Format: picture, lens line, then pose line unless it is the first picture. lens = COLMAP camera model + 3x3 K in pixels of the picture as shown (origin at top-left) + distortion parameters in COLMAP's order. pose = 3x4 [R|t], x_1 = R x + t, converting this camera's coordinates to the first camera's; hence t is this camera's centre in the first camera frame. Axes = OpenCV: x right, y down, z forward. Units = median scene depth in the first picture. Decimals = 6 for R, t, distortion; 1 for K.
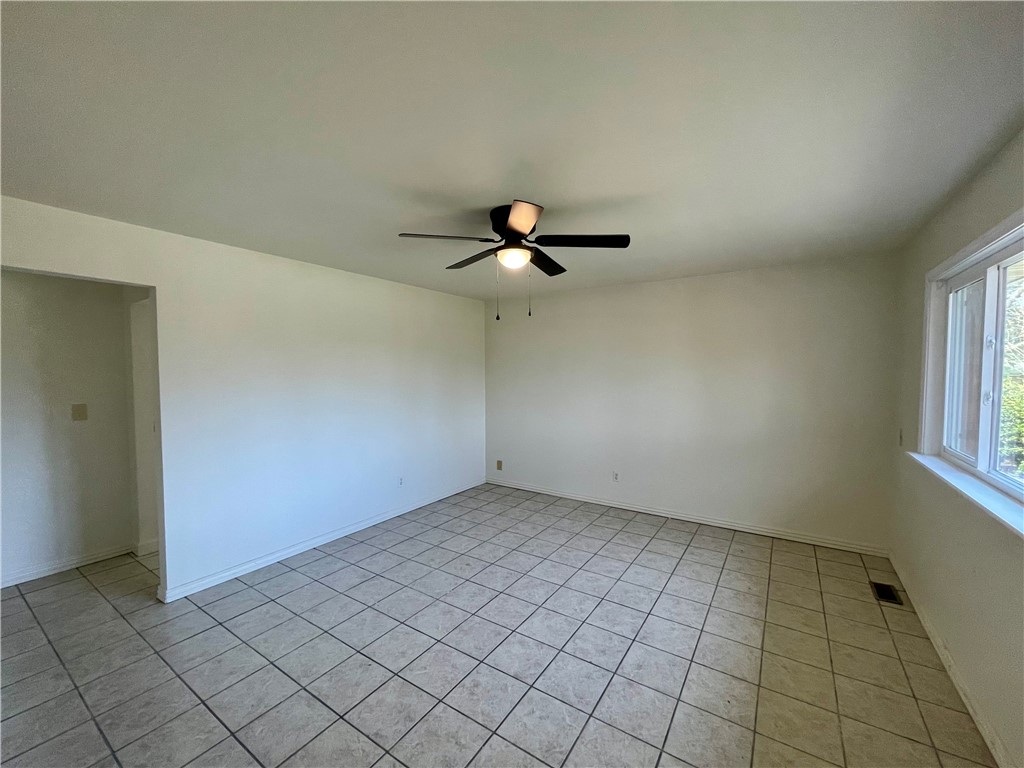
lens RADIAL K [[413.0, 0, 511.5], [0, 413.0, 387.0], [0, 0, 1]] dist [-0.001821, 0.000069]
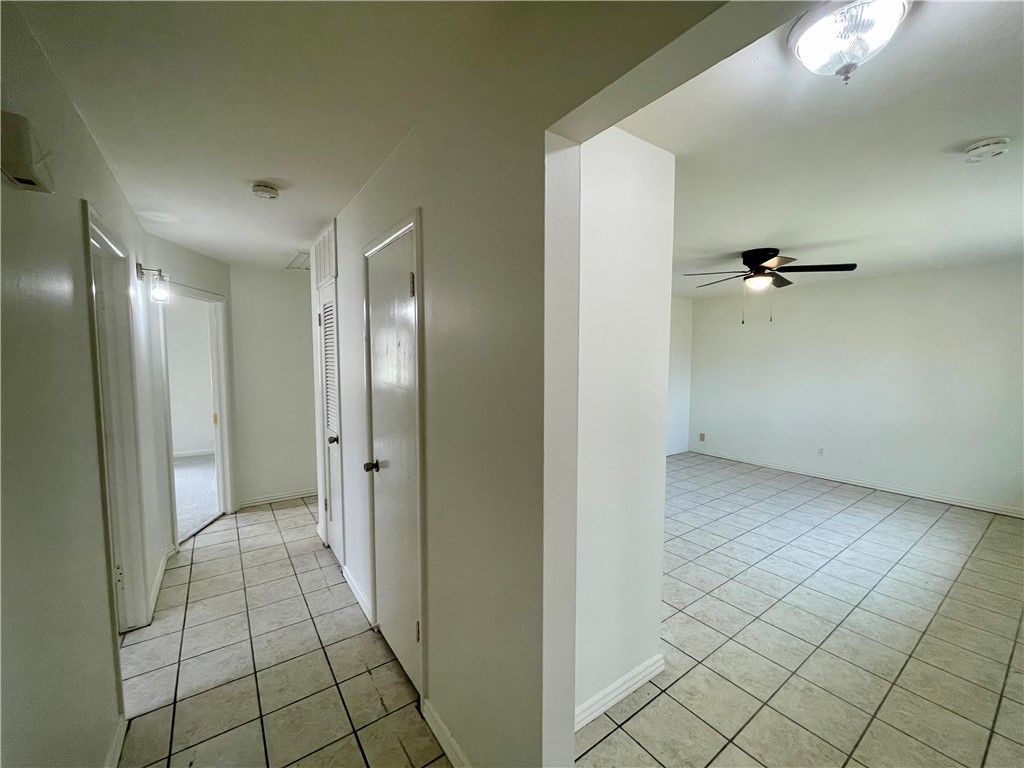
lens RADIAL K [[413.0, 0, 511.5], [0, 413.0, 387.0], [0, 0, 1]] dist [-0.001821, 0.000069]
pose [[0.935494, 0.030658, -0.352011, -0.240923], [-0.019520, 0.999191, 0.035148, 0.022656], [0.352803, -0.026009, 0.935336, -0.582644]]
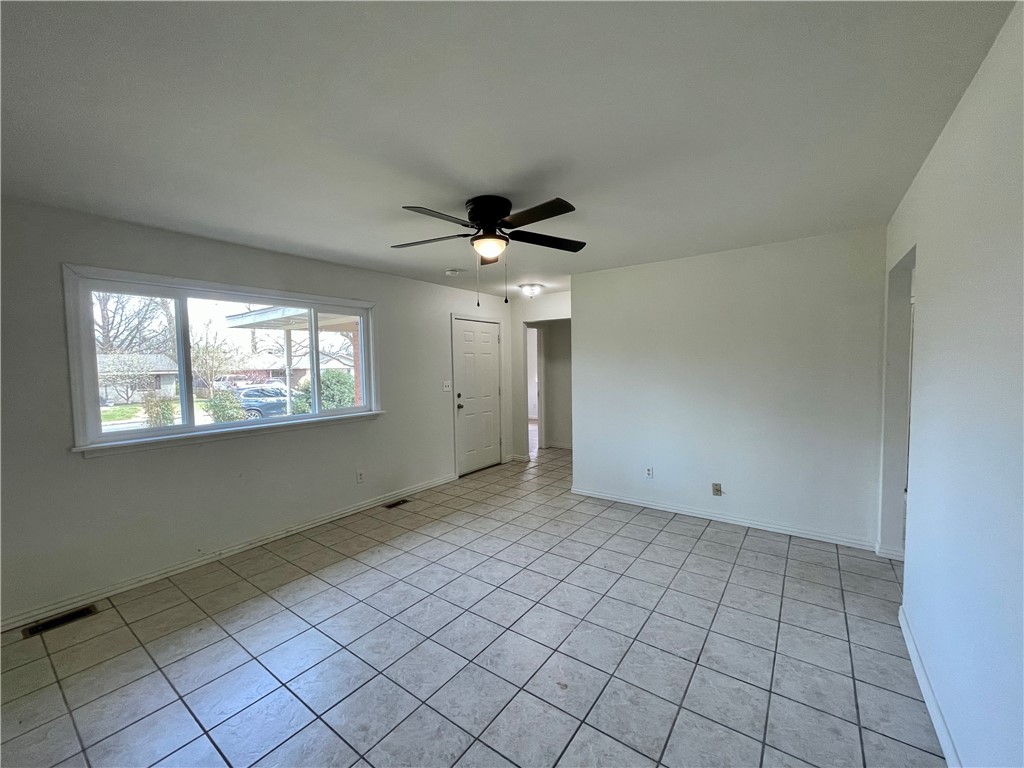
lens RADIAL K [[413.0, 0, 511.5], [0, 413.0, 387.0], [0, 0, 1]] dist [-0.001821, 0.000069]
pose [[-0.999087, 0.016778, 0.039296, -0.068711], [0.020506, 0.995124, 0.096476, -0.047989], [-0.037486, 0.097194, -0.994559, 1.703583]]
